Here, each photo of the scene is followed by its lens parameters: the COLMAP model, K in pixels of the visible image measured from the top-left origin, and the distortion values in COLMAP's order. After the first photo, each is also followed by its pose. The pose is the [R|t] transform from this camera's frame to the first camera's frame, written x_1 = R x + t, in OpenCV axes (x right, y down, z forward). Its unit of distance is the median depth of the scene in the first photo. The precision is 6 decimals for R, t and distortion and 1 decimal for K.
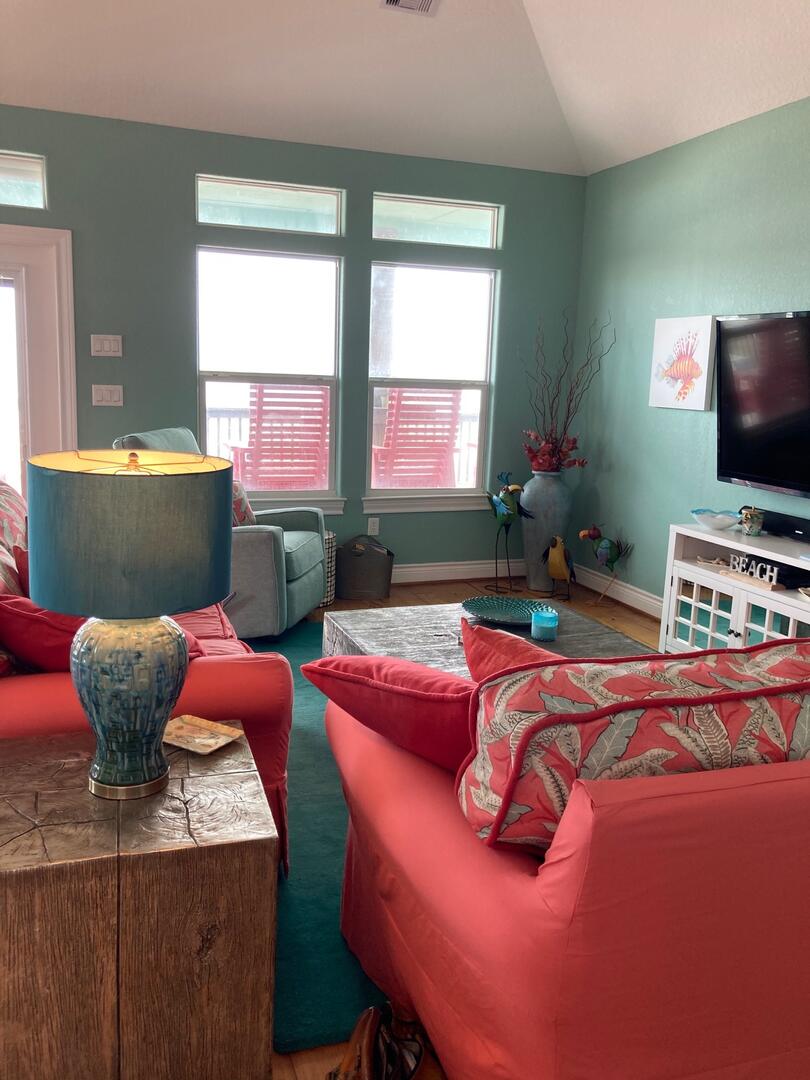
lens RADIAL K [[881.6, 0, 405.0], [0, 881.6, 540.0], [0, 0, 1]] dist [-0.009423, -0.008239]
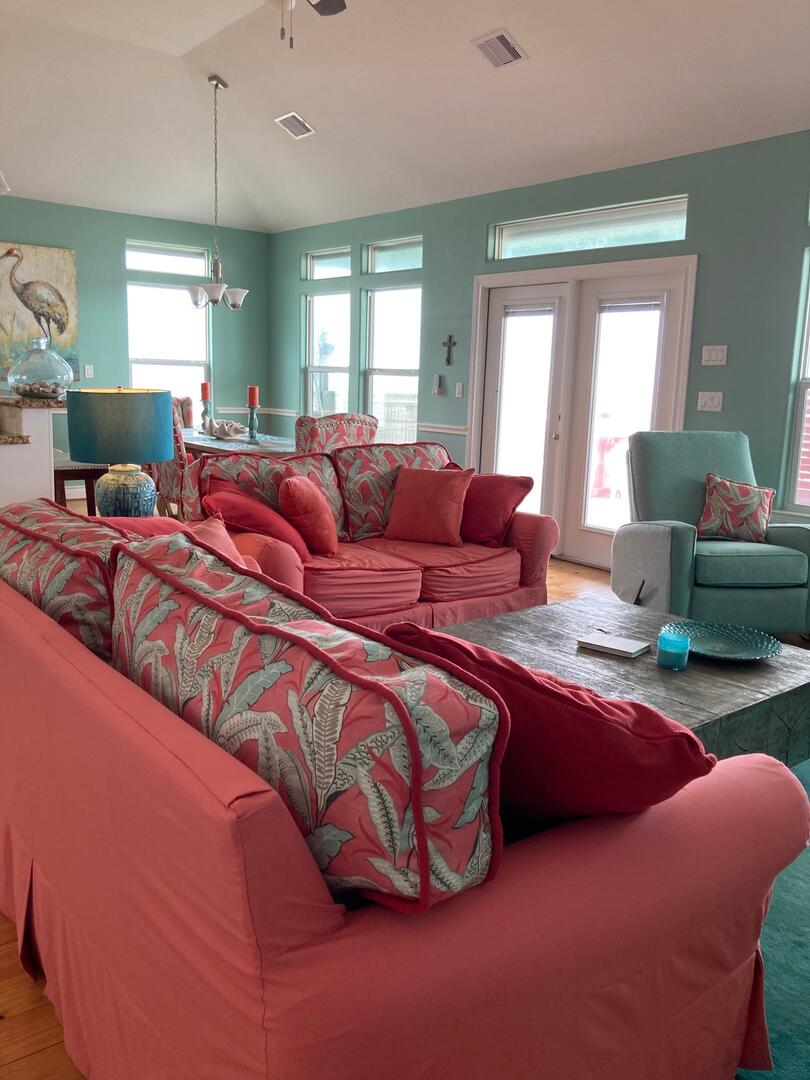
lens RADIAL K [[855.1, 0, 405.0], [0, 855.1, 540.0], [0, 0, 1]] dist [0.052523, -0.001299]
pose [[0.336037, 0.159497, -0.928245, 0.836897], [-0.186777, 0.977268, 0.100305, -0.046888], [0.923143, 0.139668, 0.358189, 0.425961]]
